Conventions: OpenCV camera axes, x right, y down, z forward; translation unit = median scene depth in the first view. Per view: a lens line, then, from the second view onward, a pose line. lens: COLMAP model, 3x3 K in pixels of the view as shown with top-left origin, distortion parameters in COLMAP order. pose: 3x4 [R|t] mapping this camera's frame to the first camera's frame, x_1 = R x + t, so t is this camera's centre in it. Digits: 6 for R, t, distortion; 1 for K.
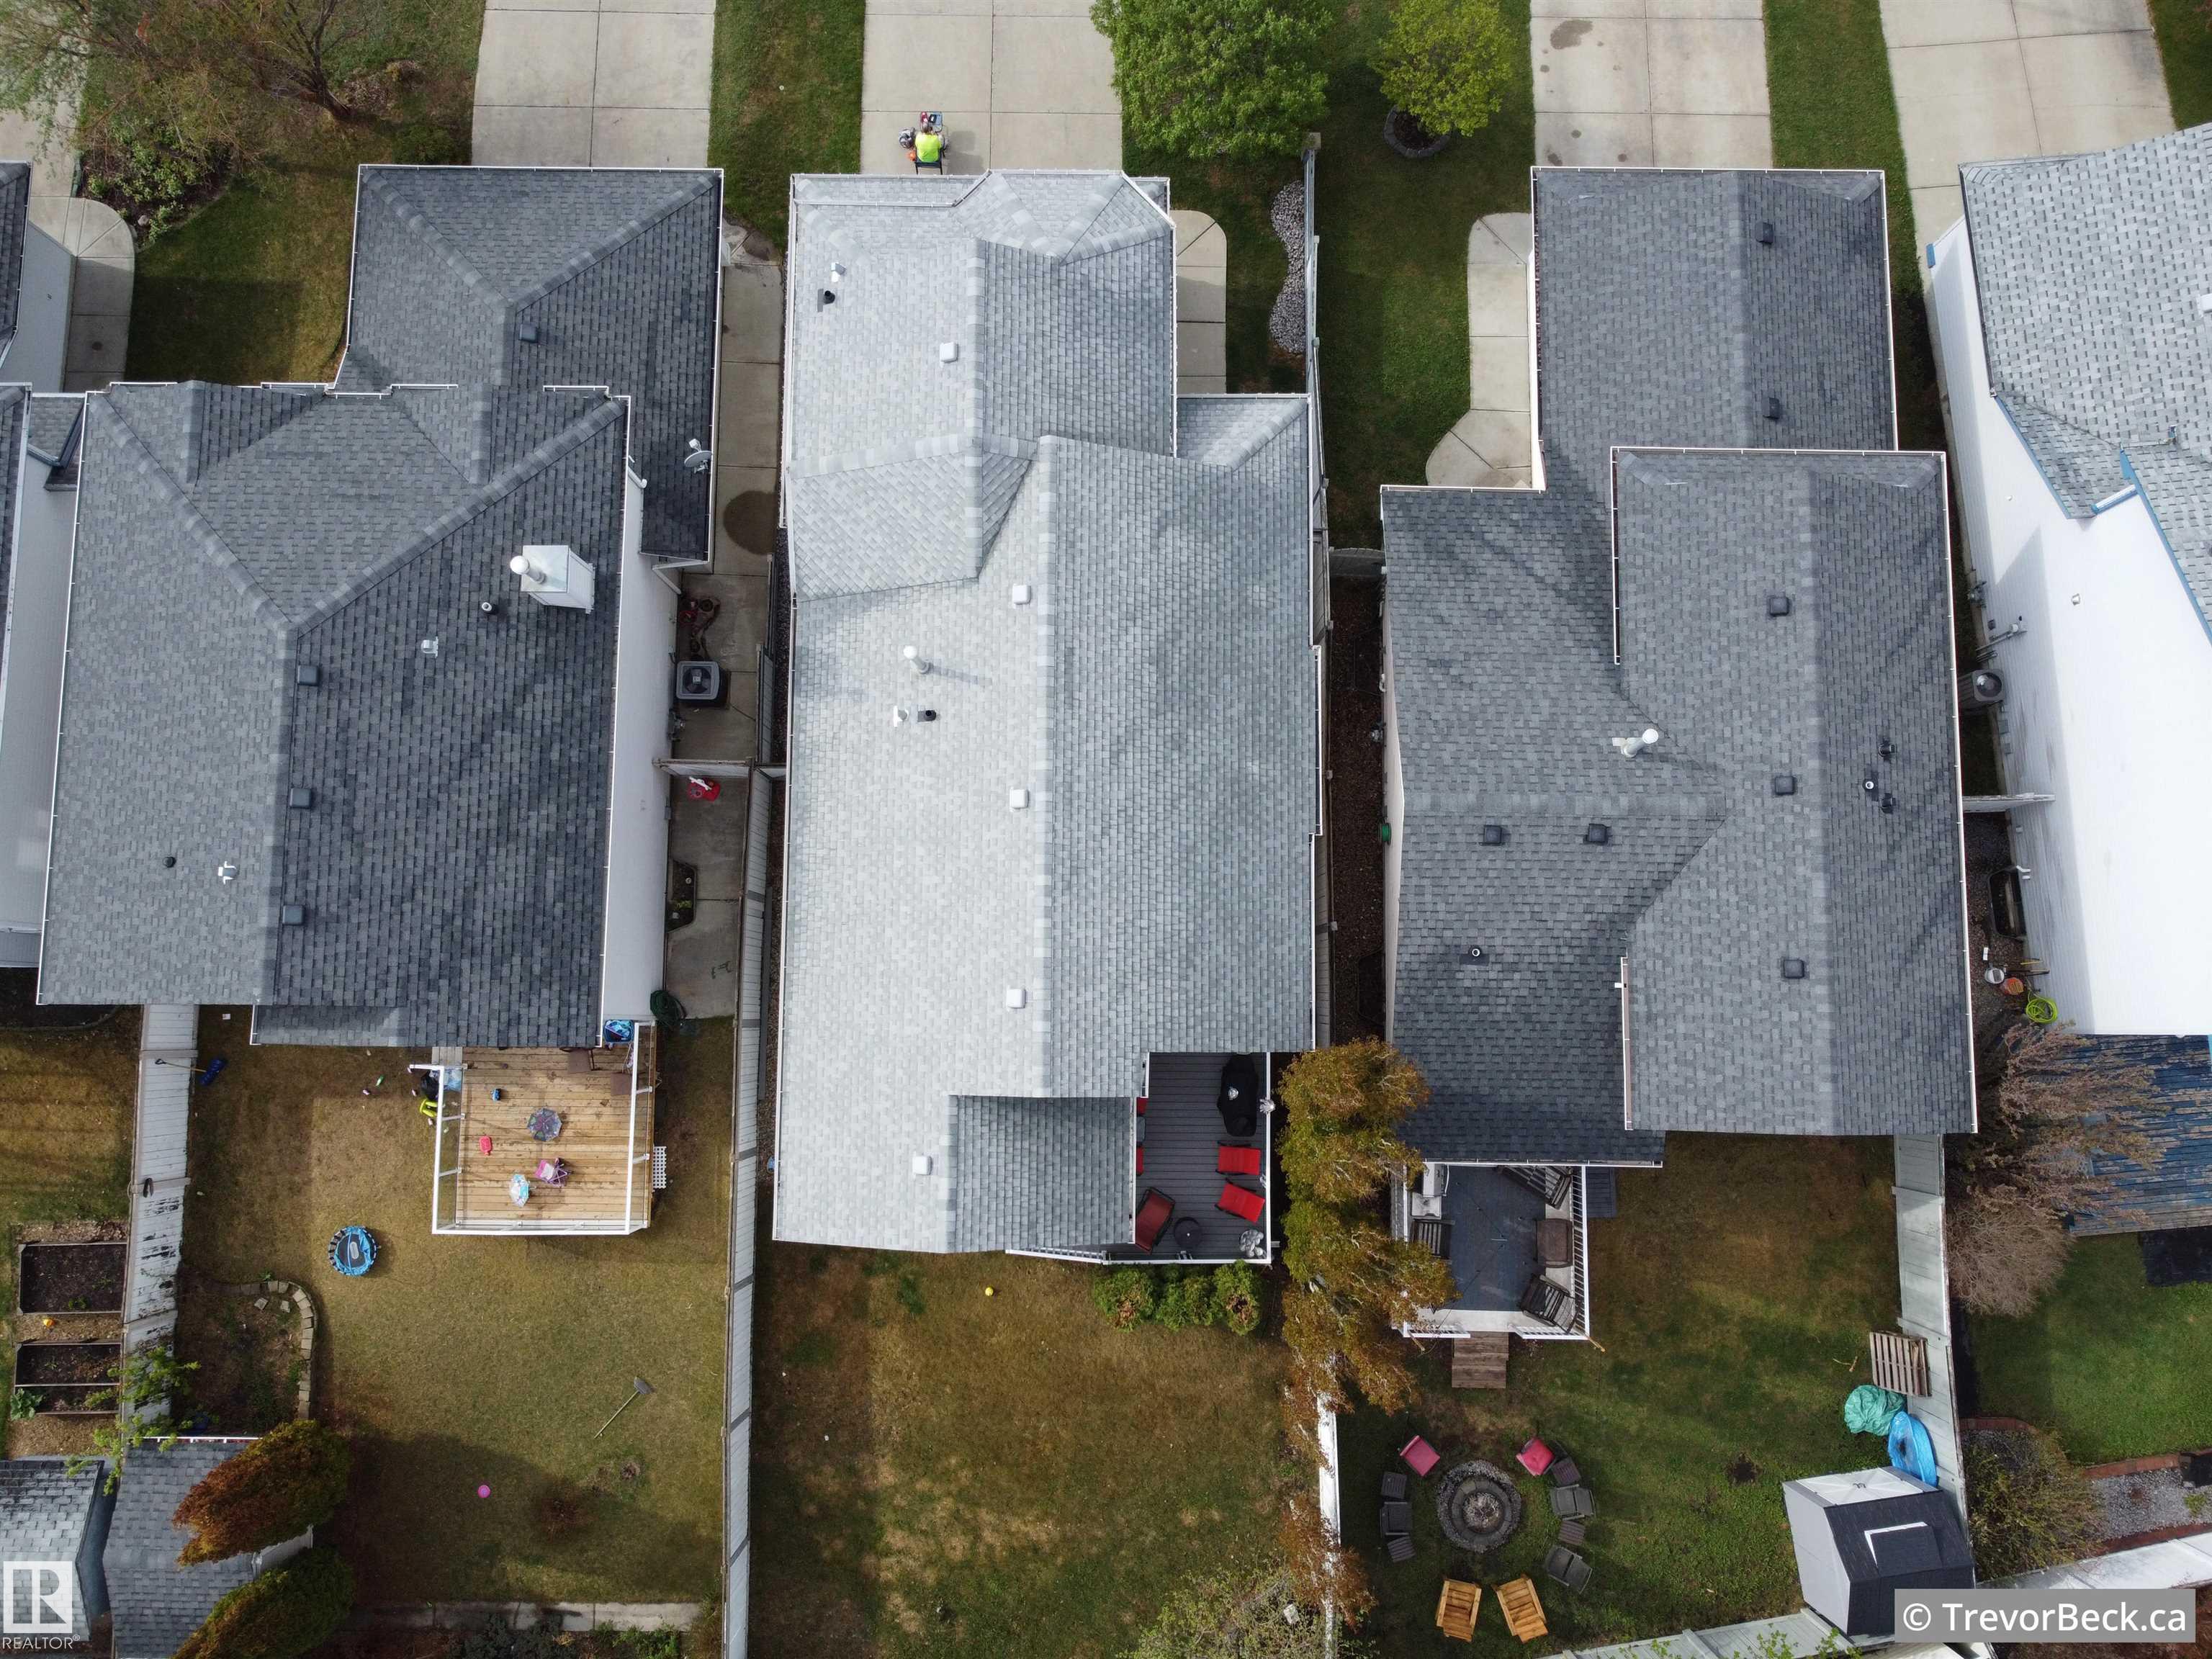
lens RADIAL K [[1678.4, 0, 1107.1], [0, 1678.4, 830.6], [0, 0, 1]] dist [0.003238, -0.005656]
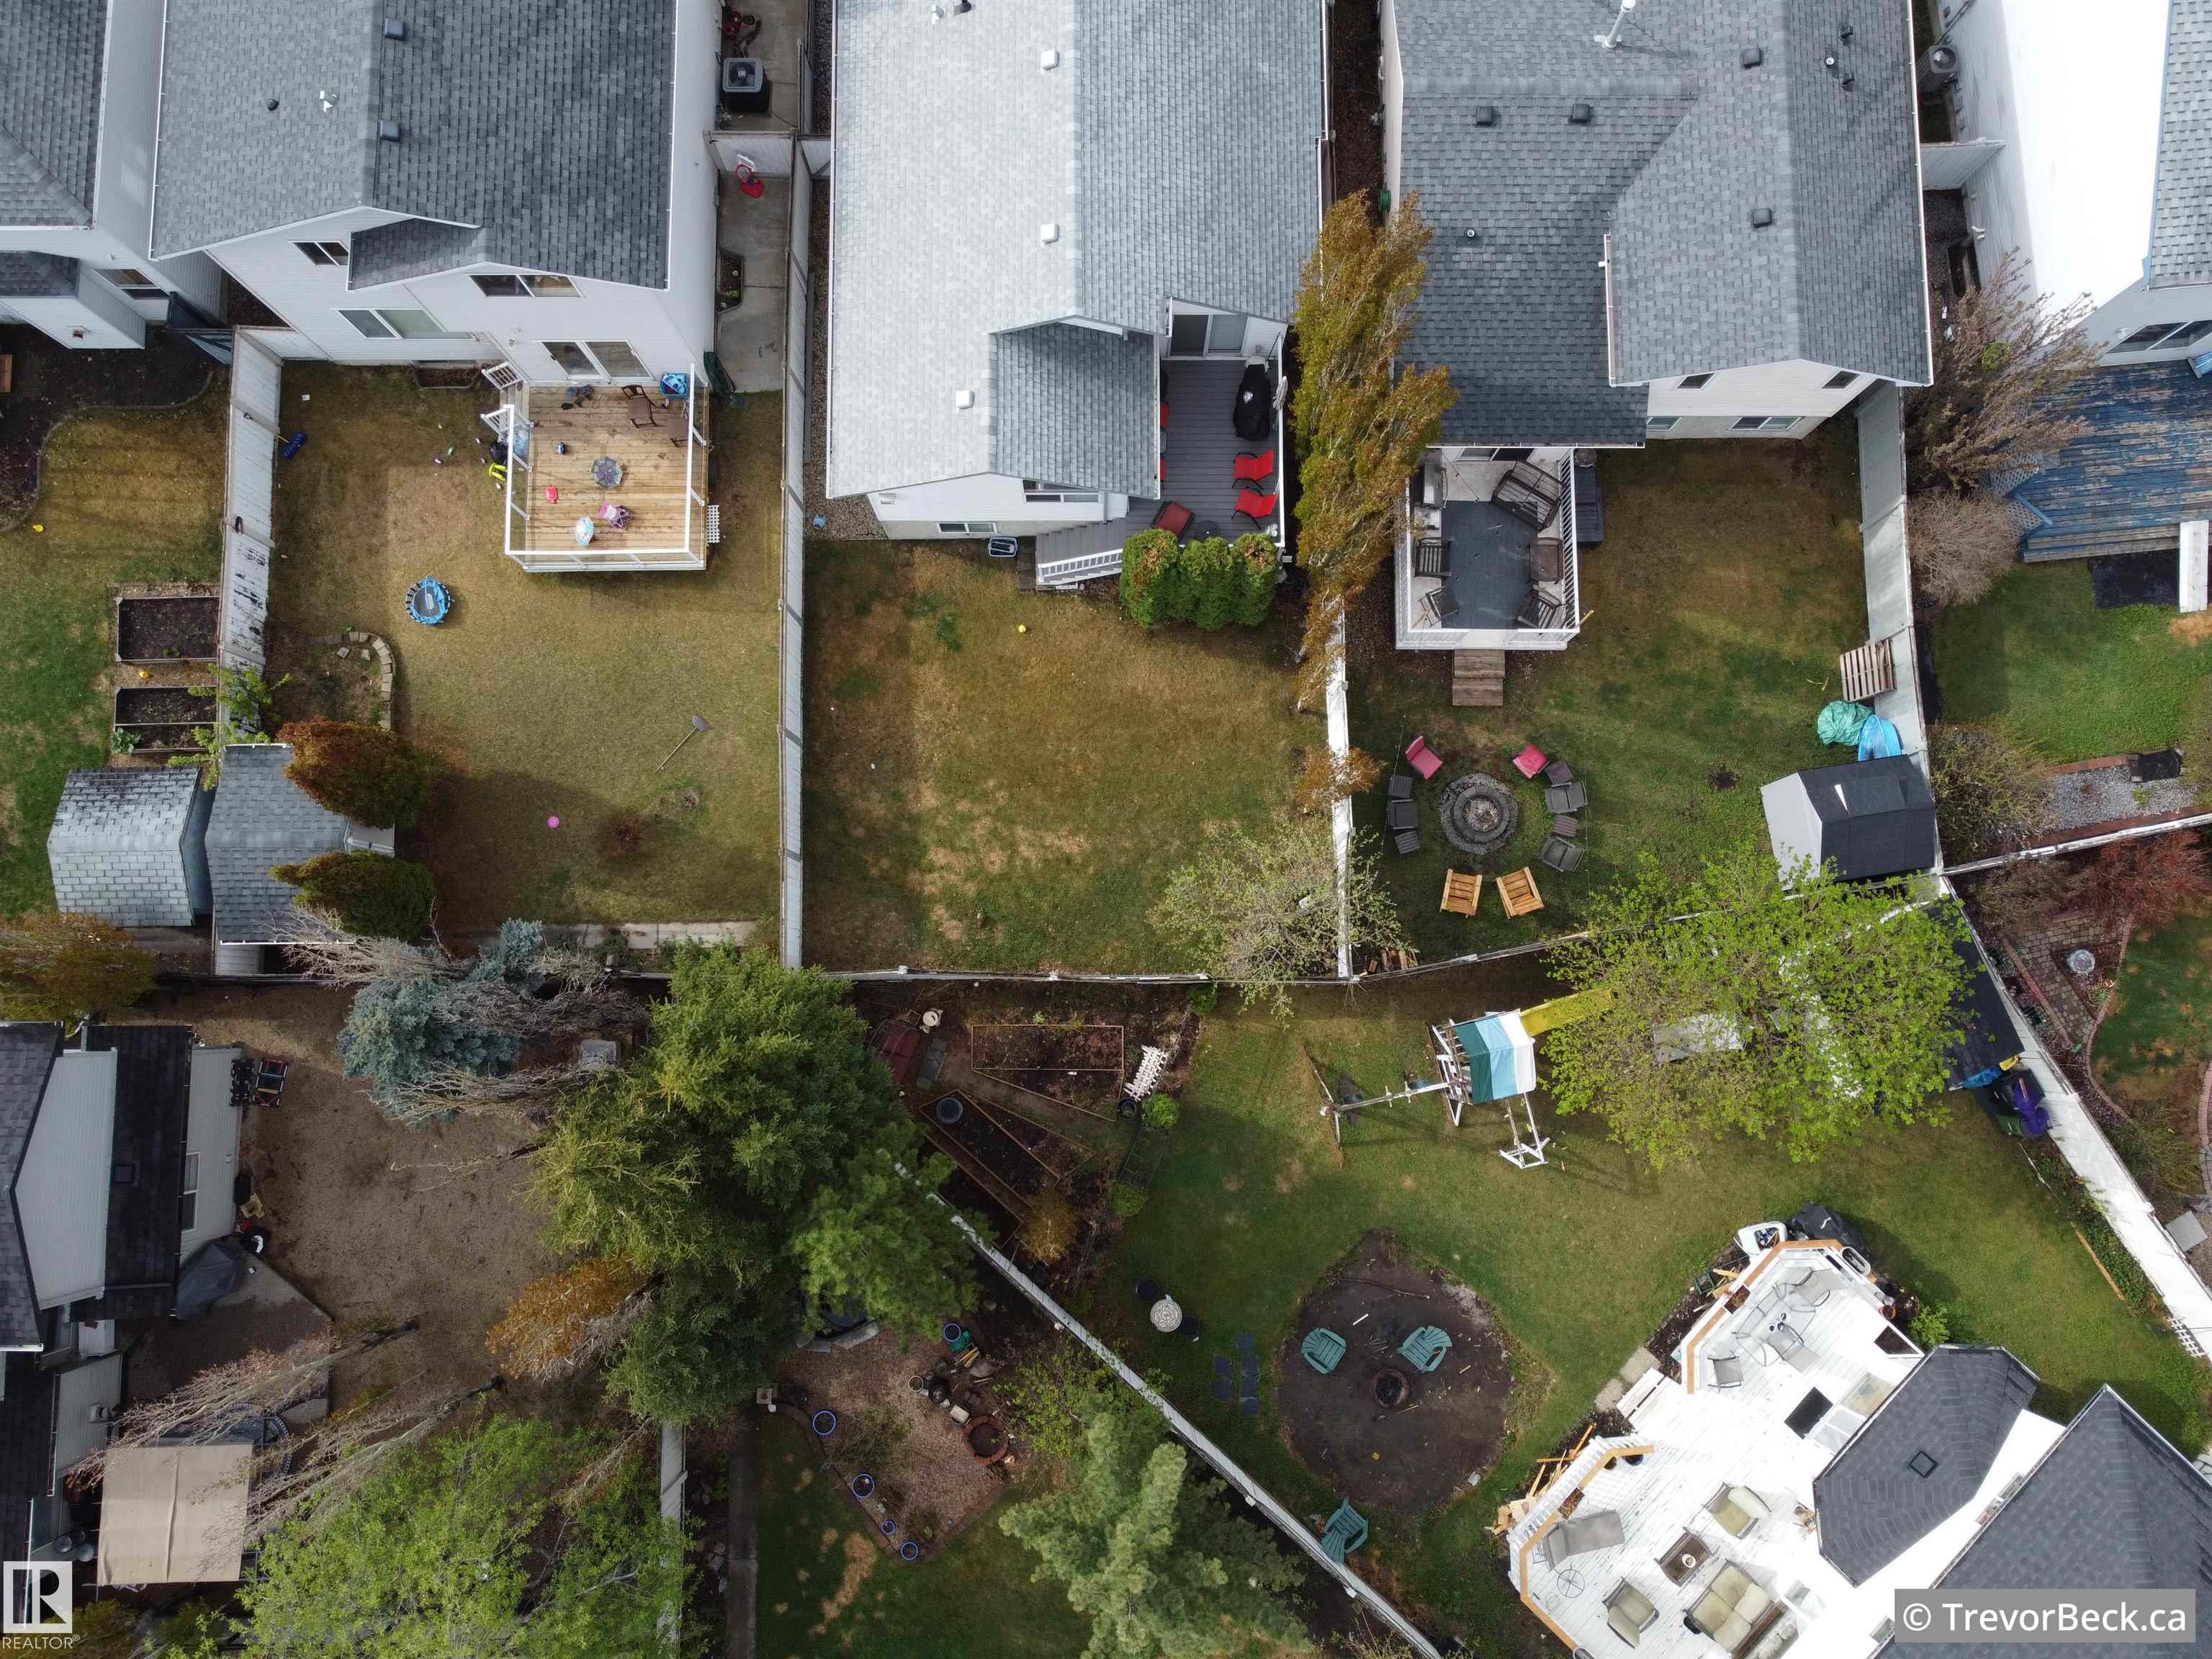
lens RADIAL K [[1678.4, 0, 1107.7], [0, 1678.4, 821.6], [0, 0, 1]] dist [0.003238, -0.005656]
pose [[0.999925, -0.011711, 0.003658, -0.022358], [0.011711, 0.999931, 0.000077, 0.429742], [-0.003658, -0.000034, 0.999993, -0.081050]]
